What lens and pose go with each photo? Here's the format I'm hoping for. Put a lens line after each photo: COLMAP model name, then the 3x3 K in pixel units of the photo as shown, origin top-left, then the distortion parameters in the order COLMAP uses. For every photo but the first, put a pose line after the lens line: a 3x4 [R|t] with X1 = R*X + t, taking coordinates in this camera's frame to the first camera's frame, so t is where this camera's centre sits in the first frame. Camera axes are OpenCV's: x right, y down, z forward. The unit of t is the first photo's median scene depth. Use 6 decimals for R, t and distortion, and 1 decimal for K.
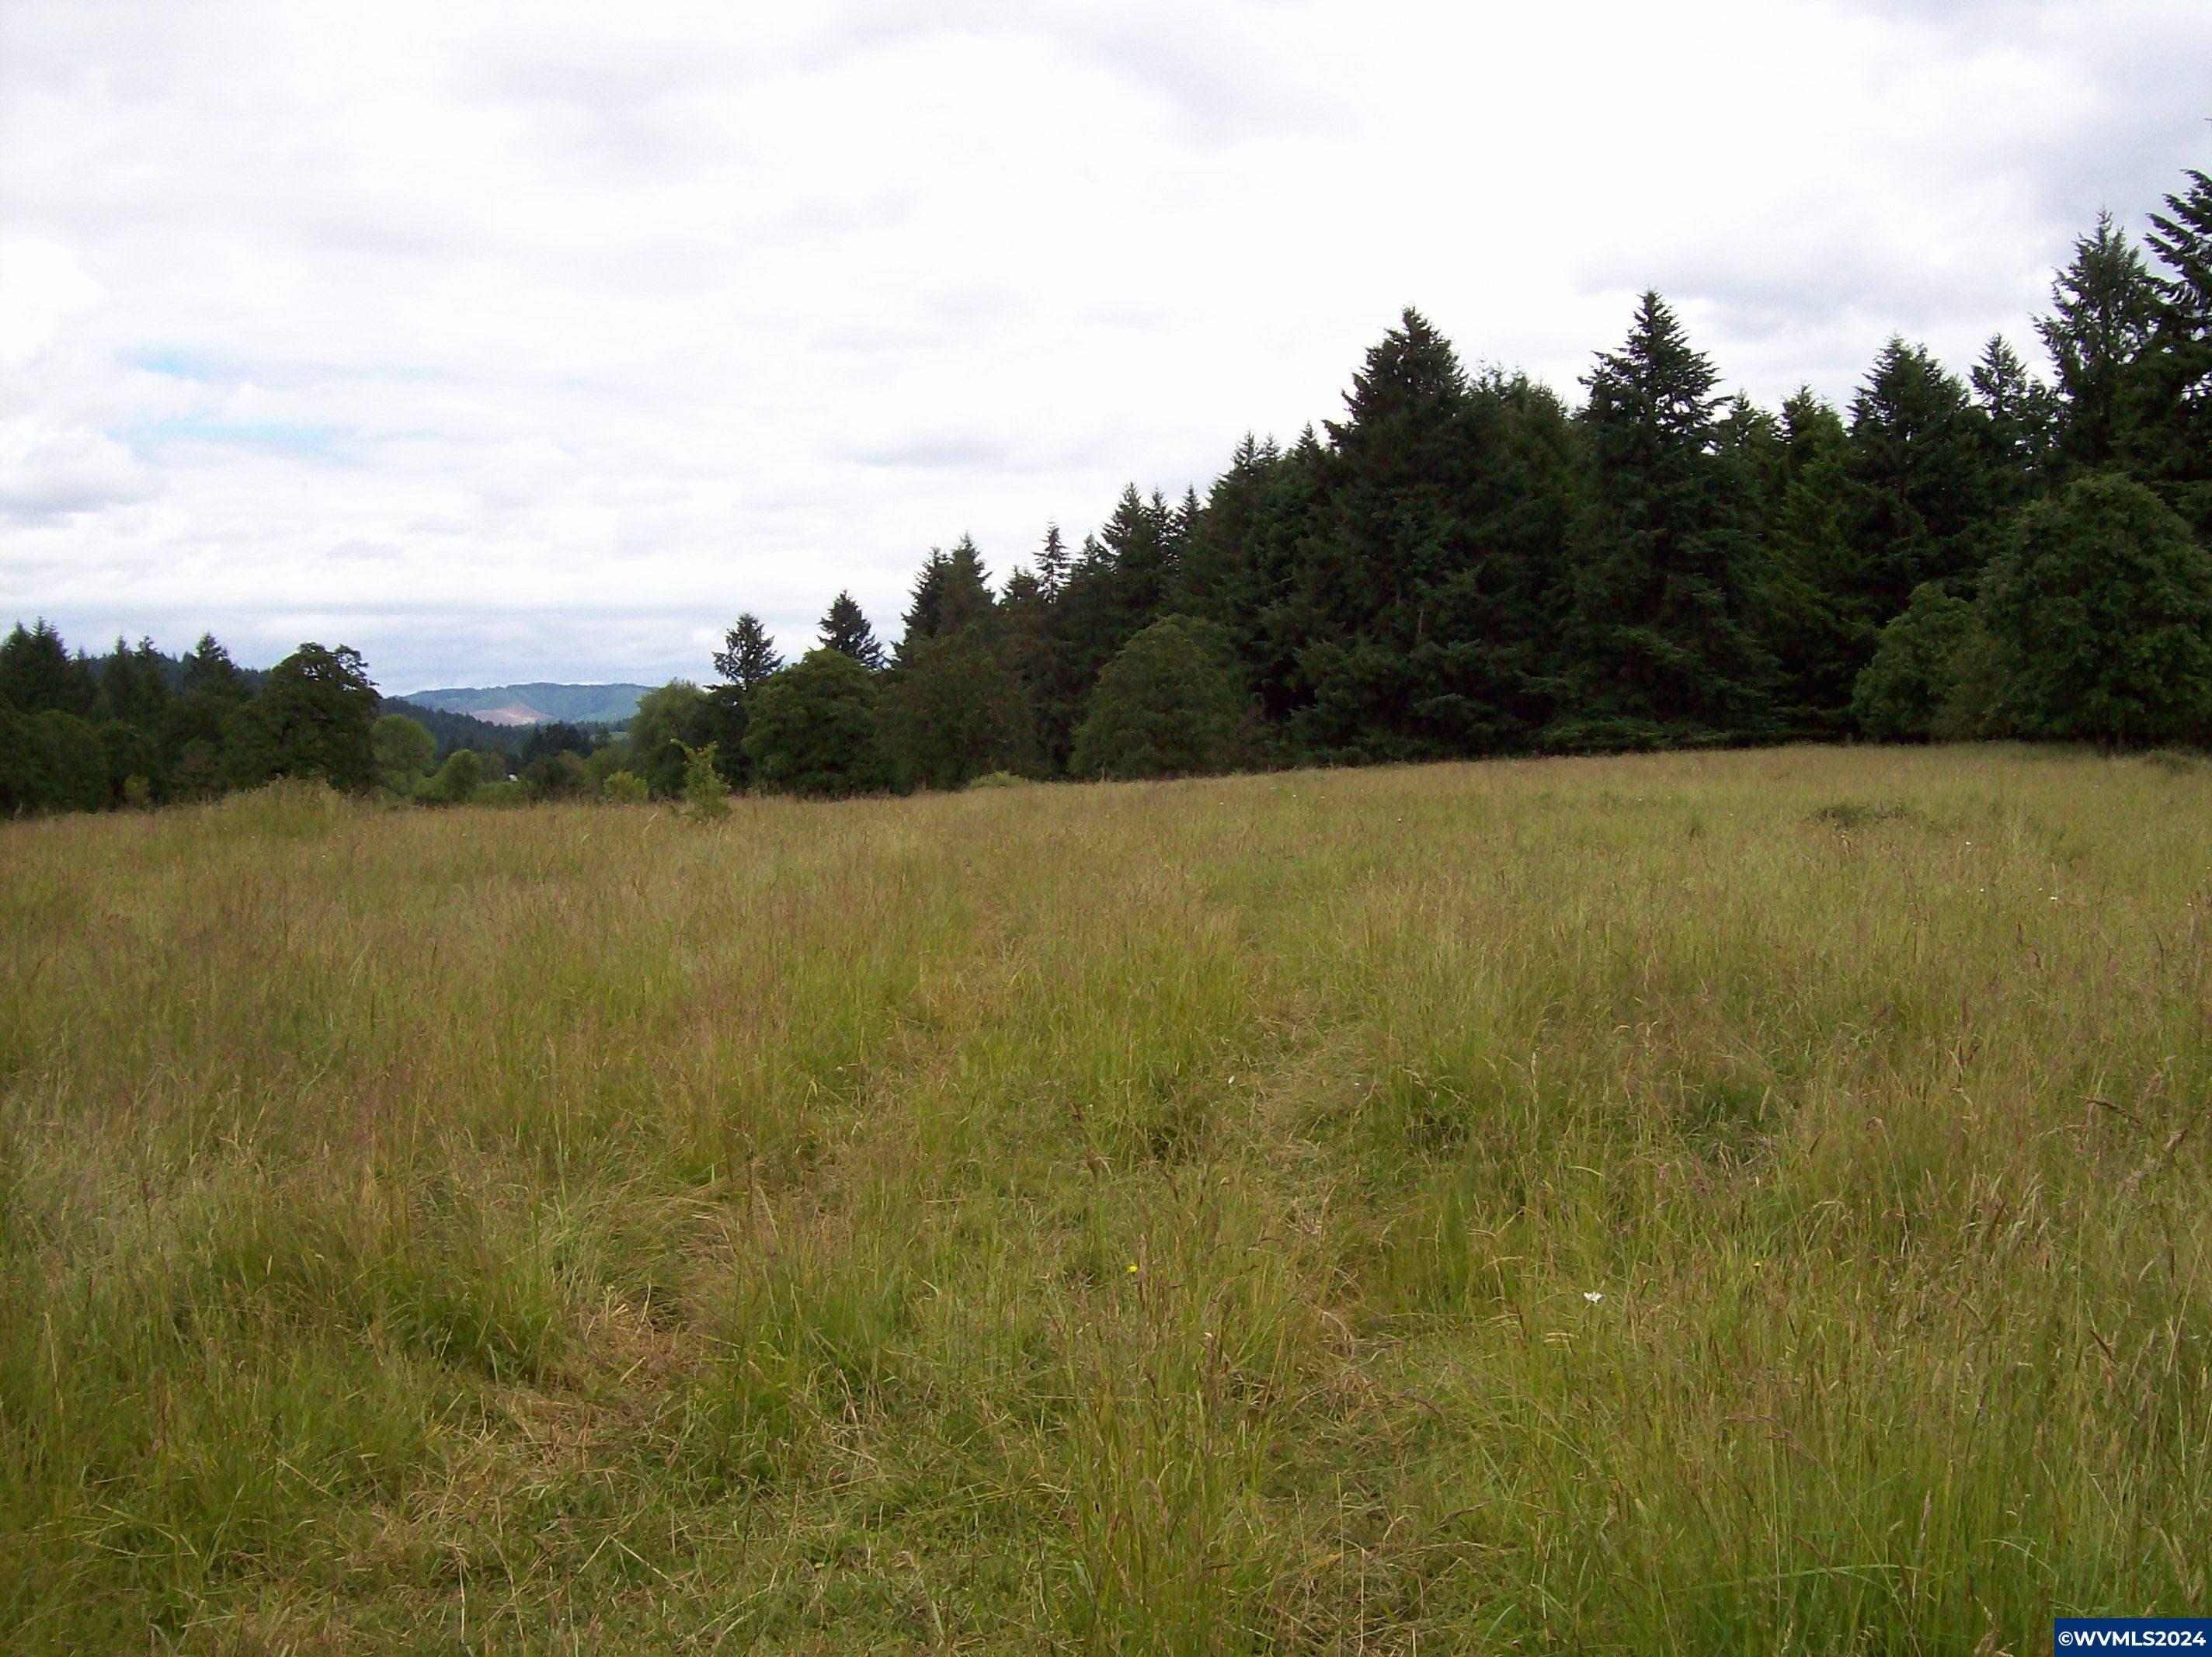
lens RADIAL K [[2329.7, 0, 1104.8], [0, 2329.7, 826.6], [0, 0, 1]] dist [-0.064364, 0.000000]
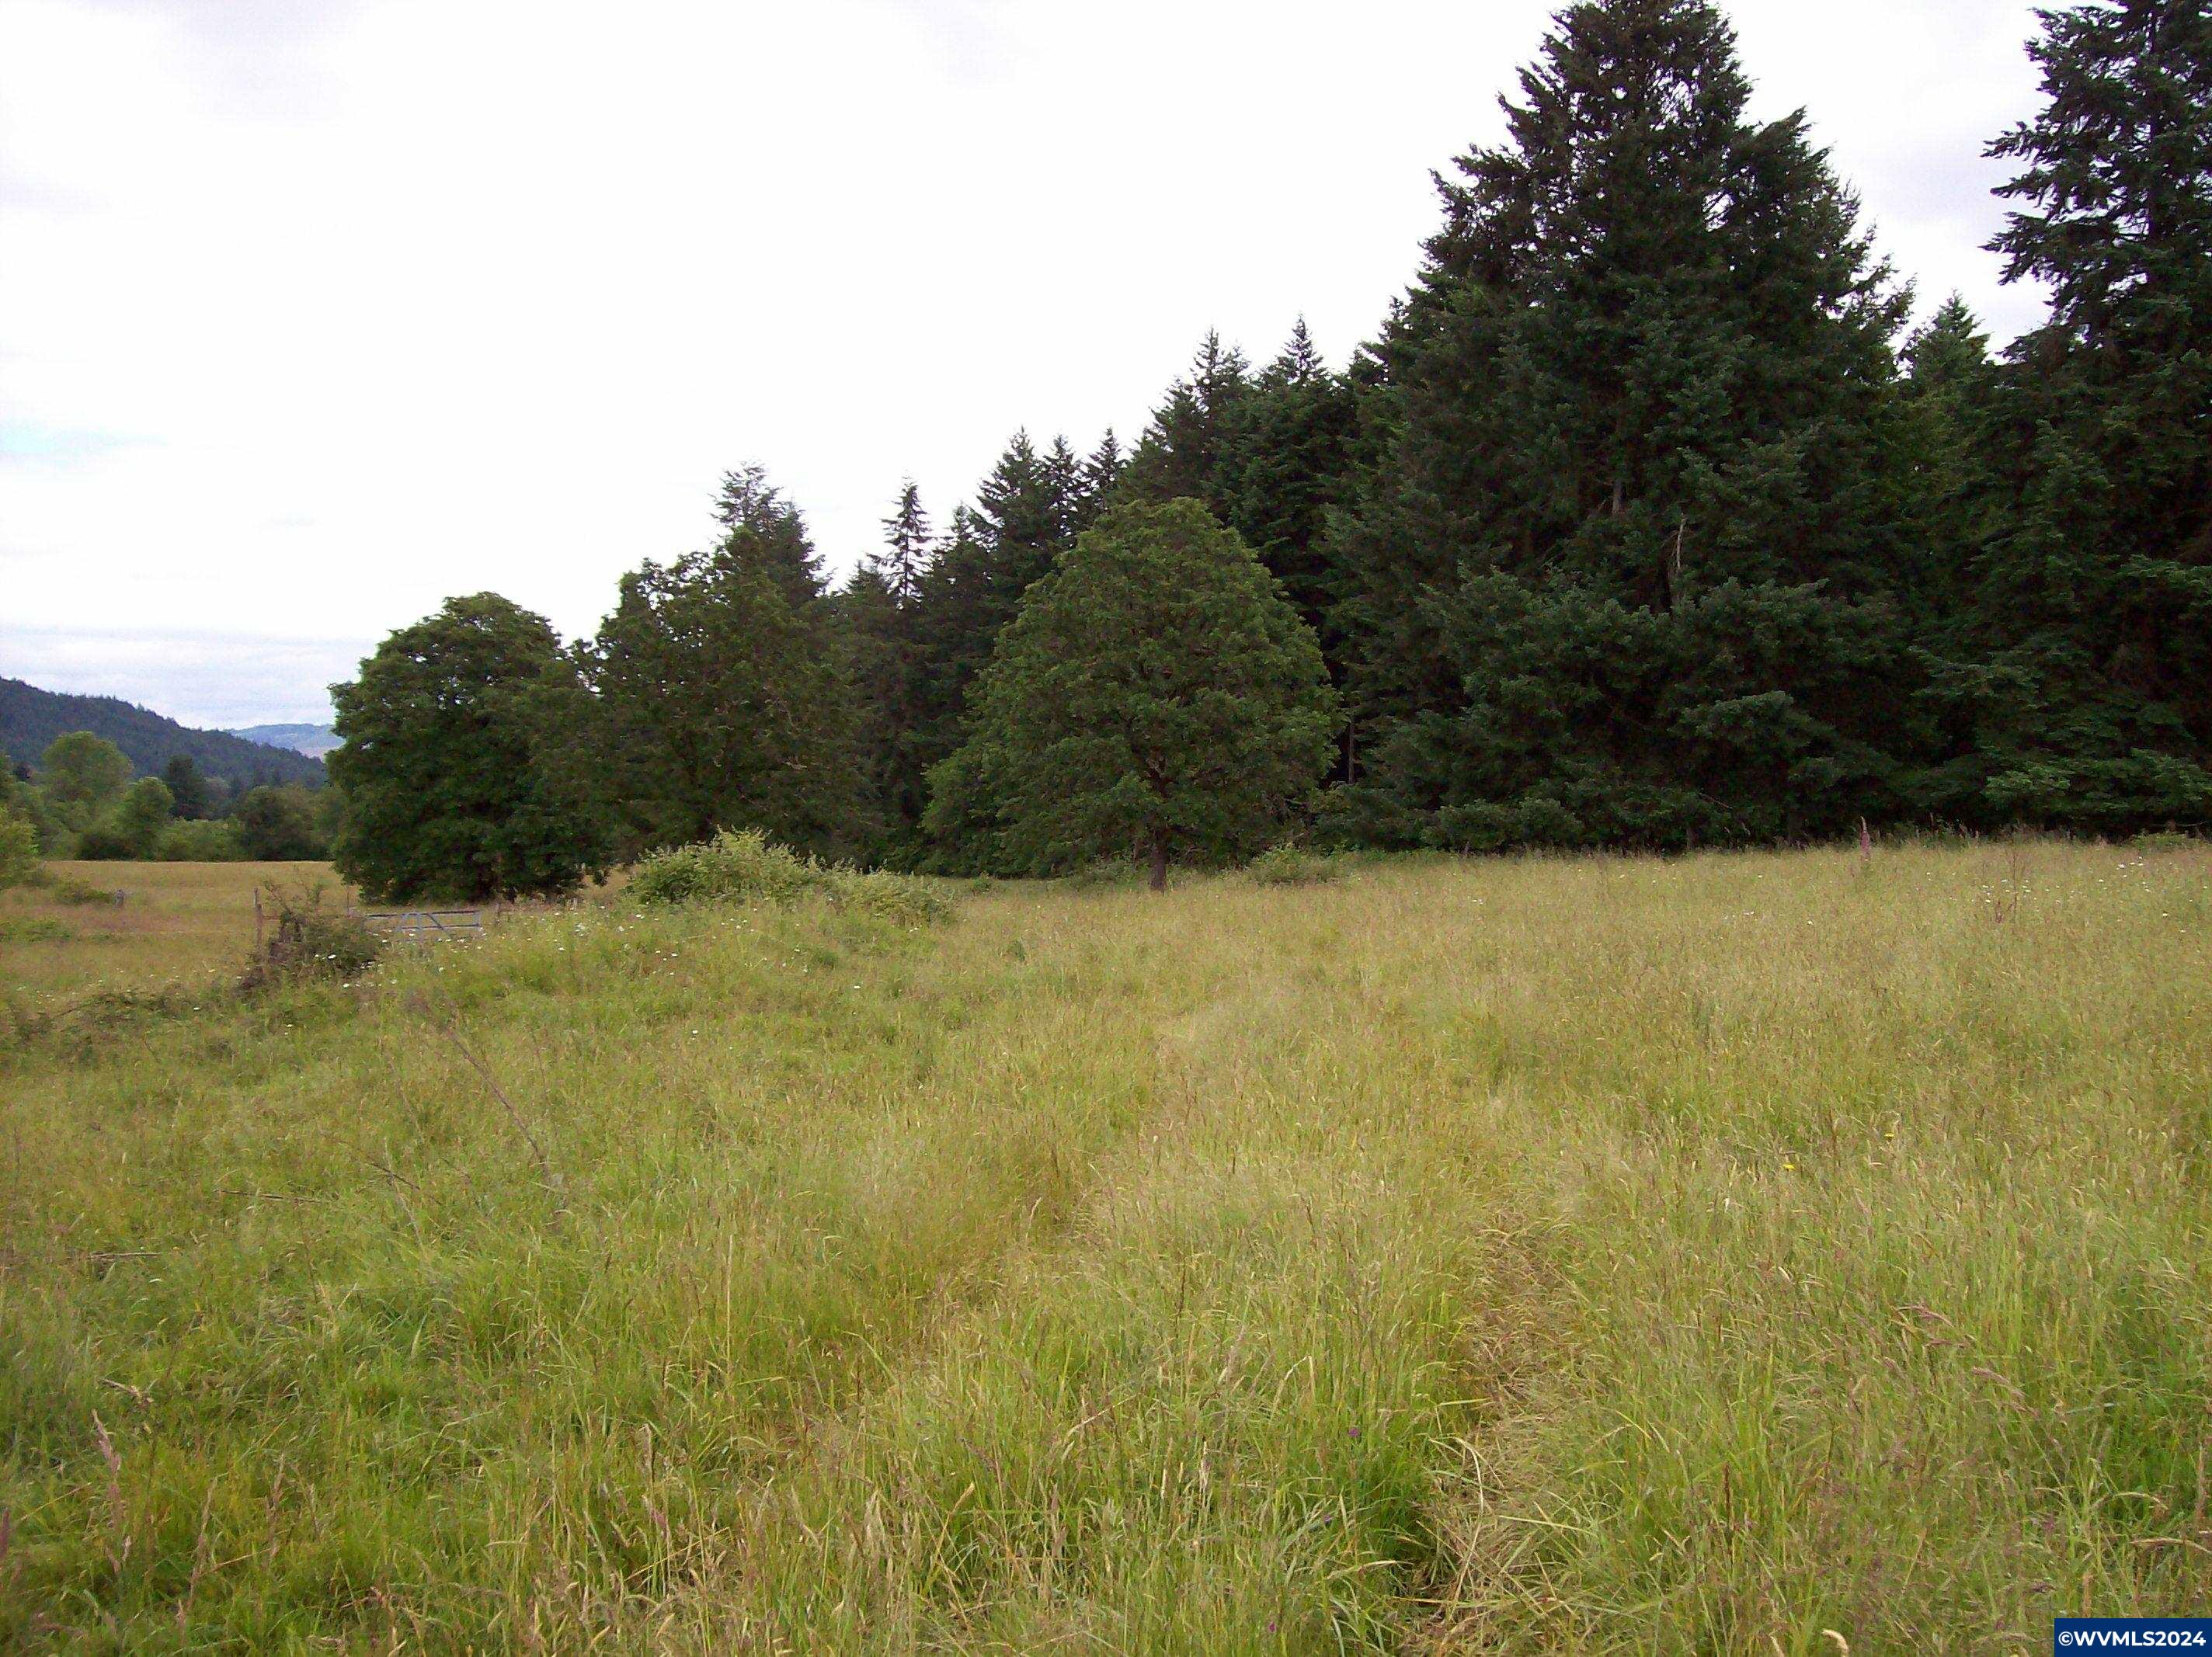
lens RADIAL K [[2329.7, 0, 1109.6], [0, 2329.7, 832.6], [0, 0, 1]] dist [-0.064364, 0.000000]
pose [[0.997228, 0.030877, 0.067702, -0.009894], [-0.029321, 0.999285, -0.023853, -0.011980], [-0.068391, 0.021801, 0.997420, 0.462378]]
